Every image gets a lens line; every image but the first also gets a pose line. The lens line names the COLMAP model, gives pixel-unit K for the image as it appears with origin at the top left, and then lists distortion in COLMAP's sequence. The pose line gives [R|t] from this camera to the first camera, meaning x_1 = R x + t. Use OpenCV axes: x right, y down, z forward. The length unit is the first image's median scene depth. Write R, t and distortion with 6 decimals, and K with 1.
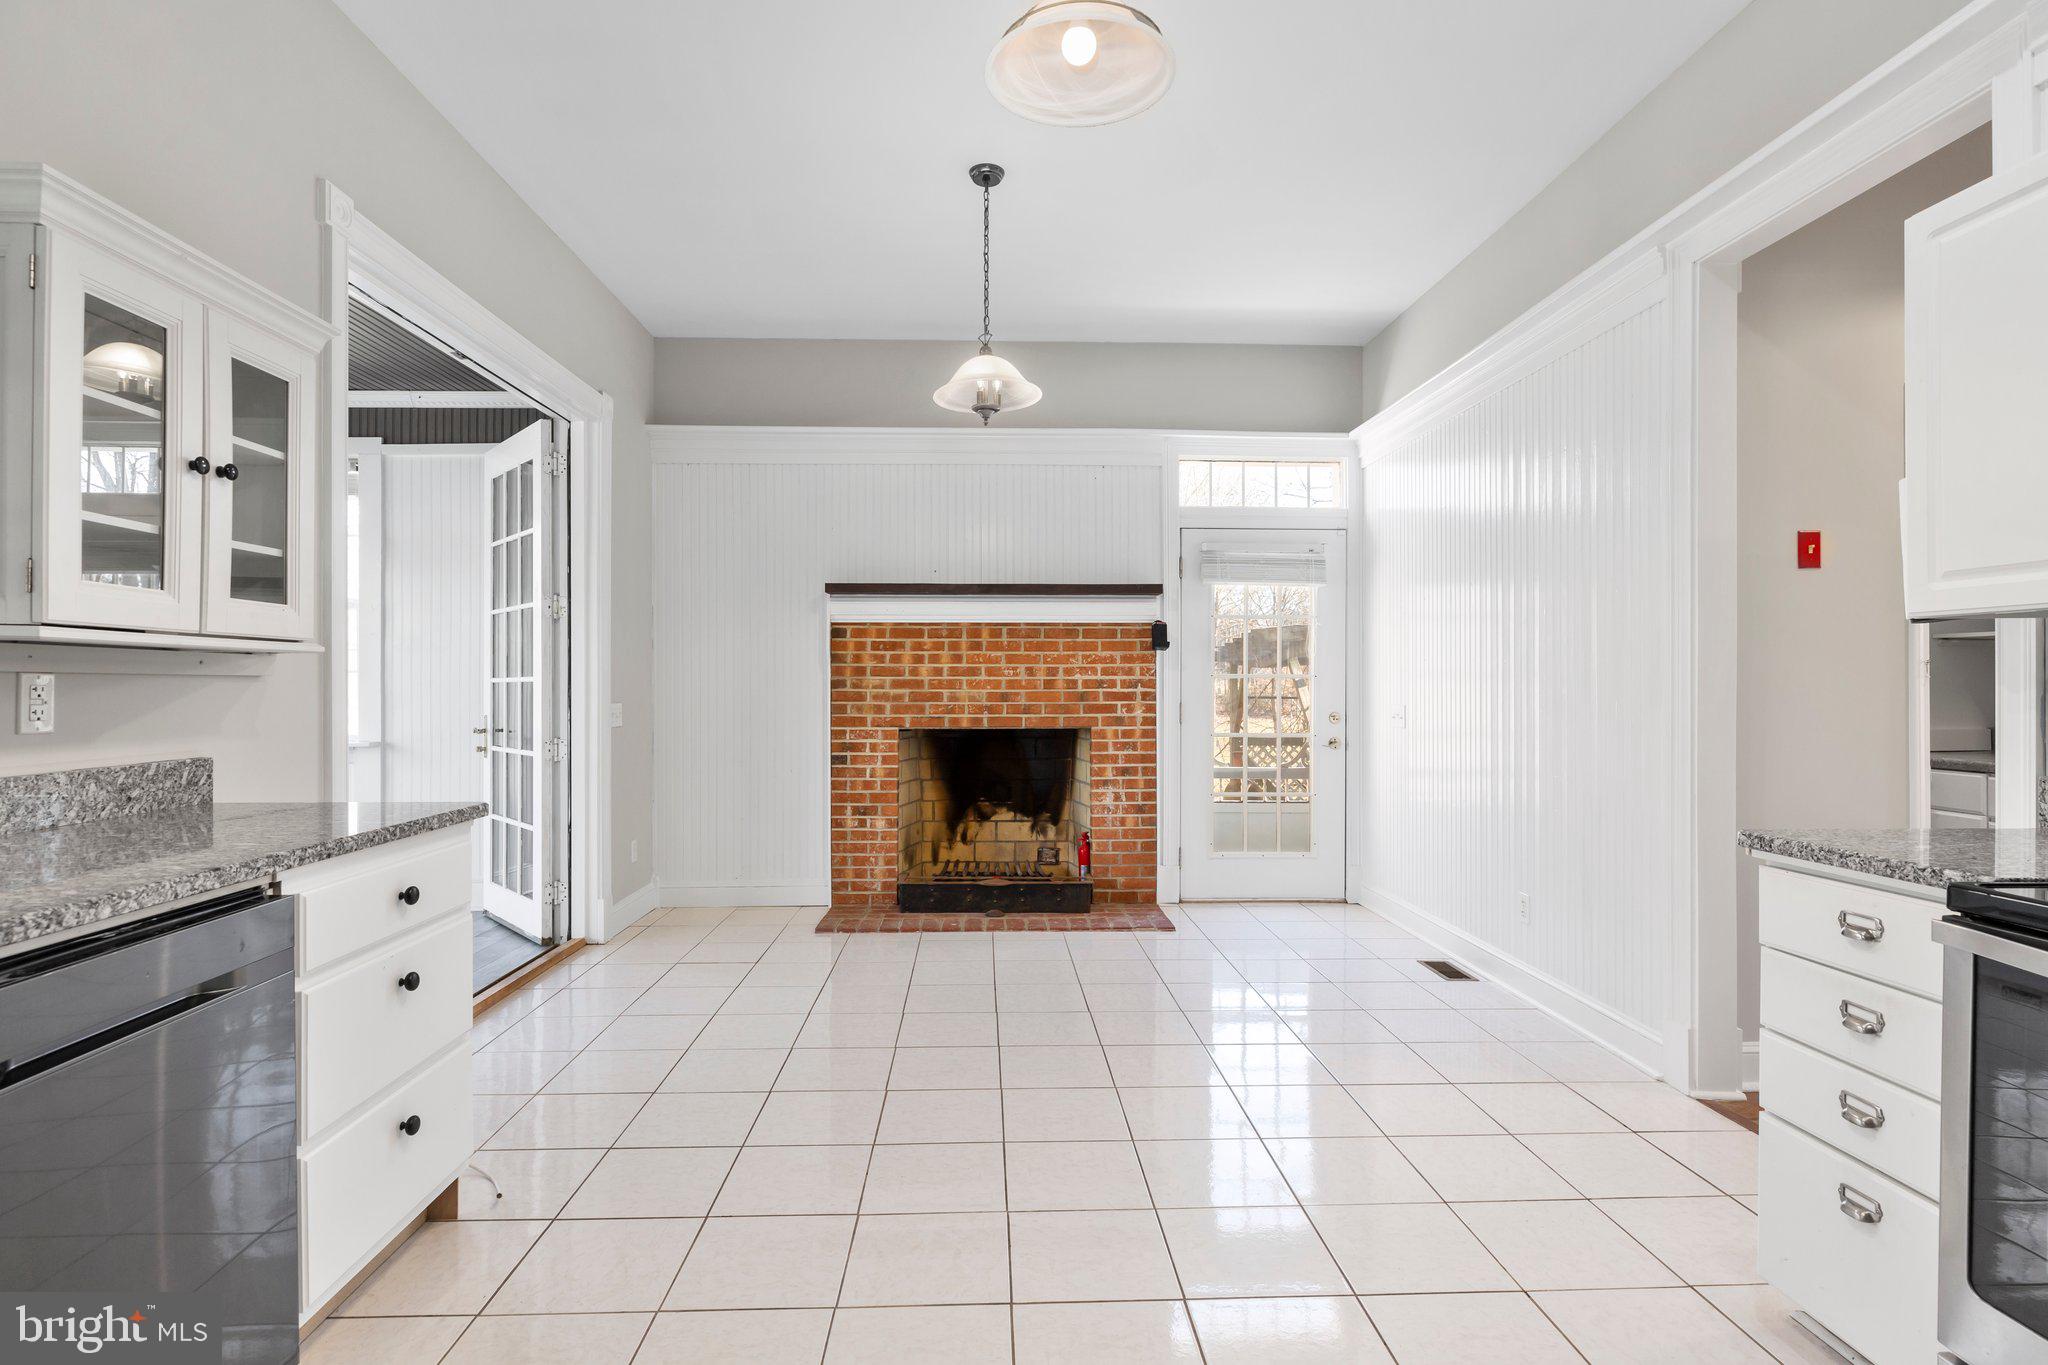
lens RADIAL K [[1003.9, 0, 1024.0], [0, 1003.9, 682.5], [0, 0, 1]] dist [-0.001693, 0.000543]
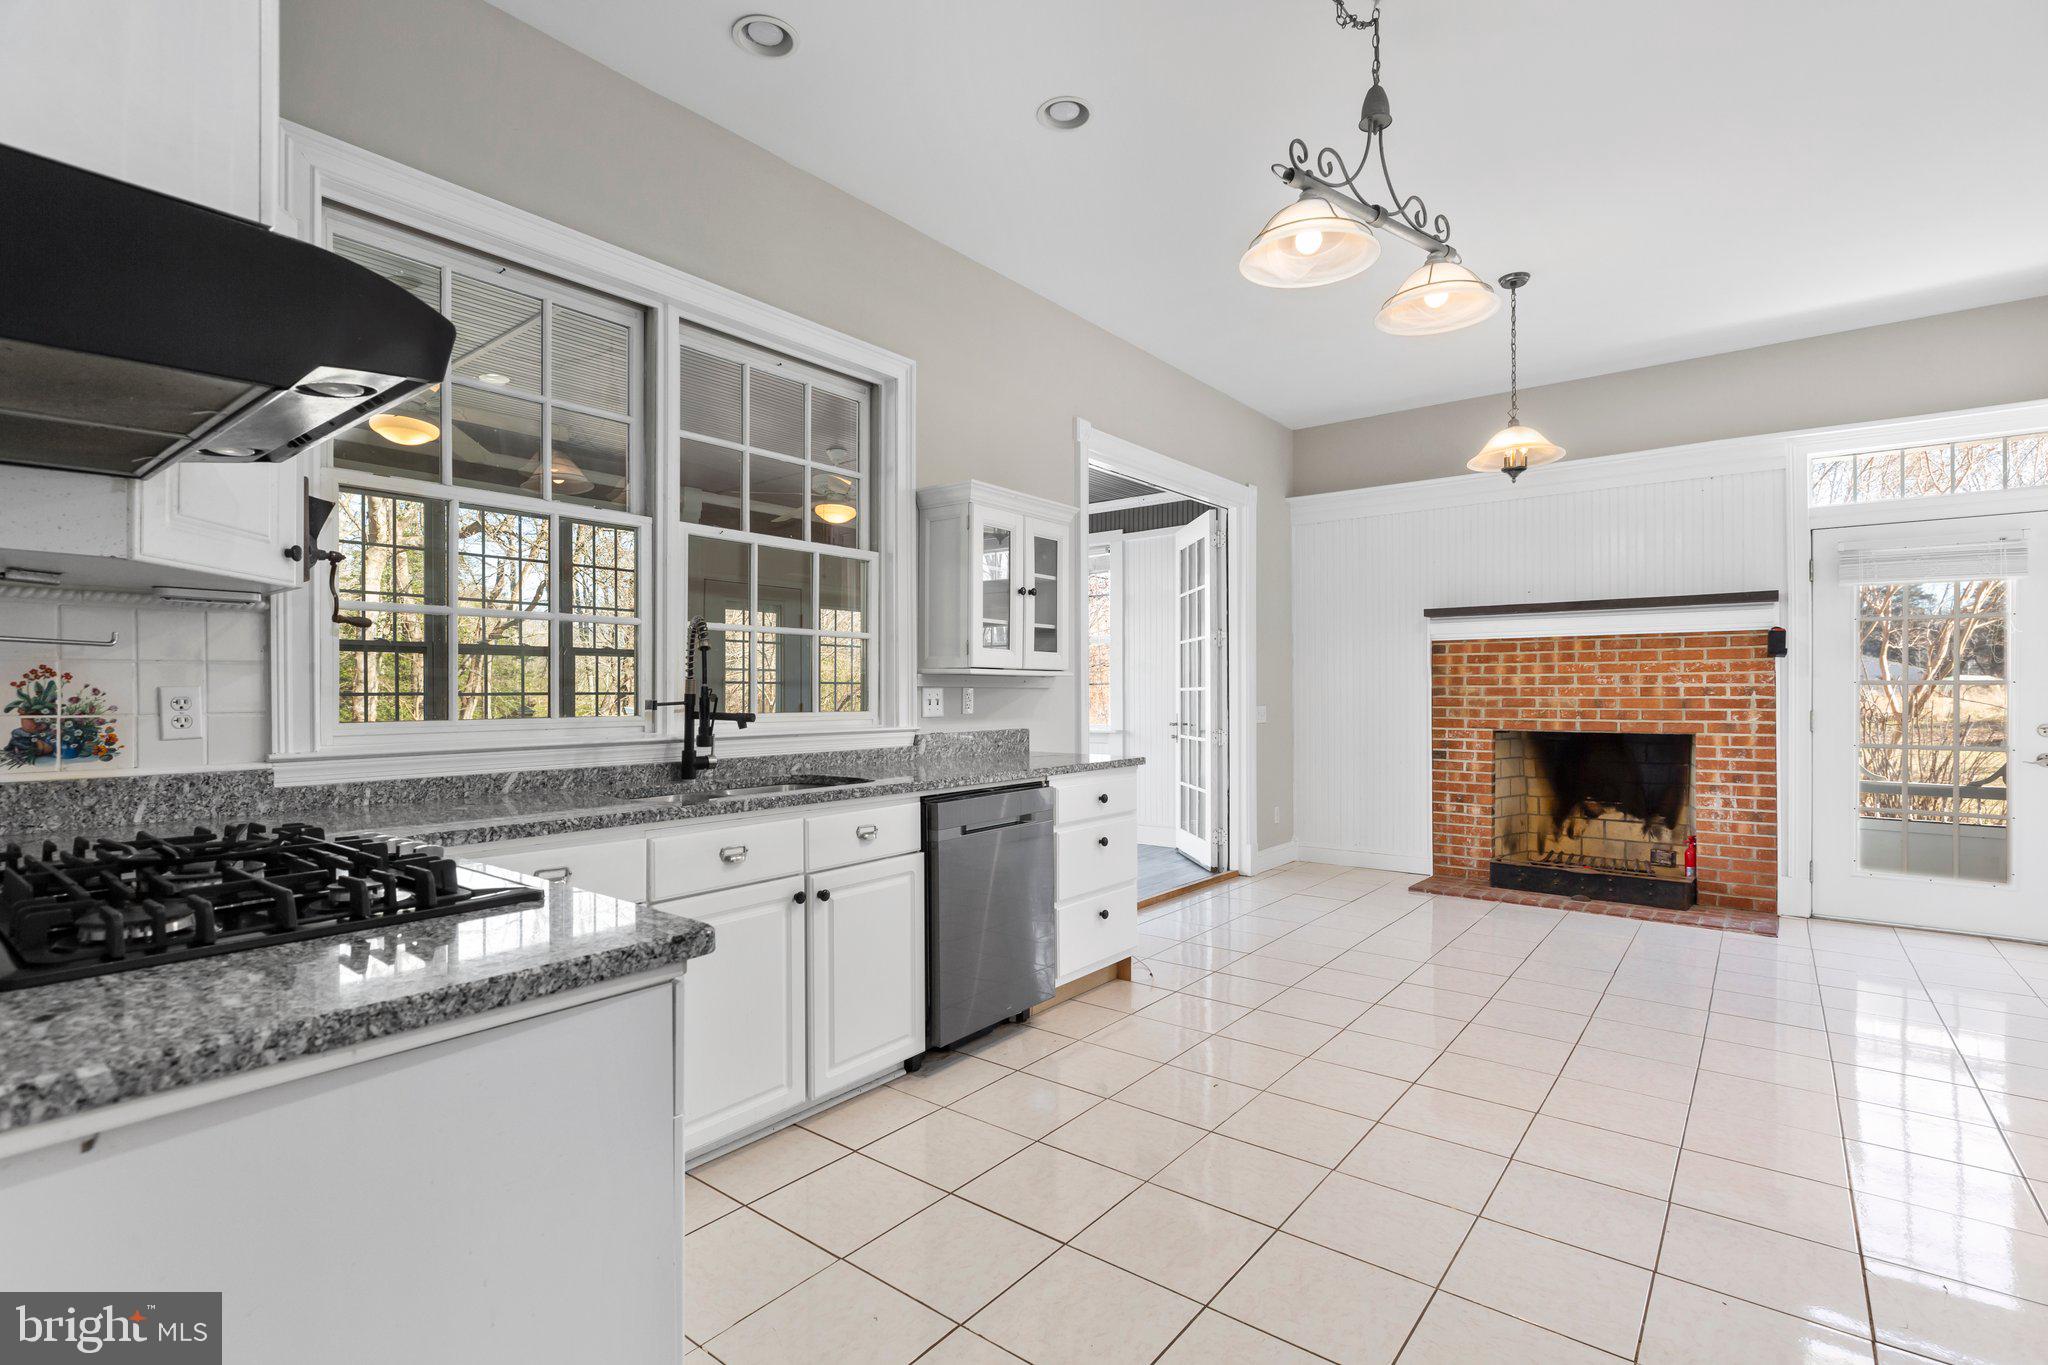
lens RADIAL K [[957.1, 0, 1024.0], [0, 957.1, 682.5], [0, 0, 1]] dist [0.000042, -0.000019]
pose [[0.763763, -0.007199, -0.645457, 0.175972], [0.002092, 0.999960, -0.008678, -0.000604], [0.645493, 0.005278, 0.763748, -0.196988]]
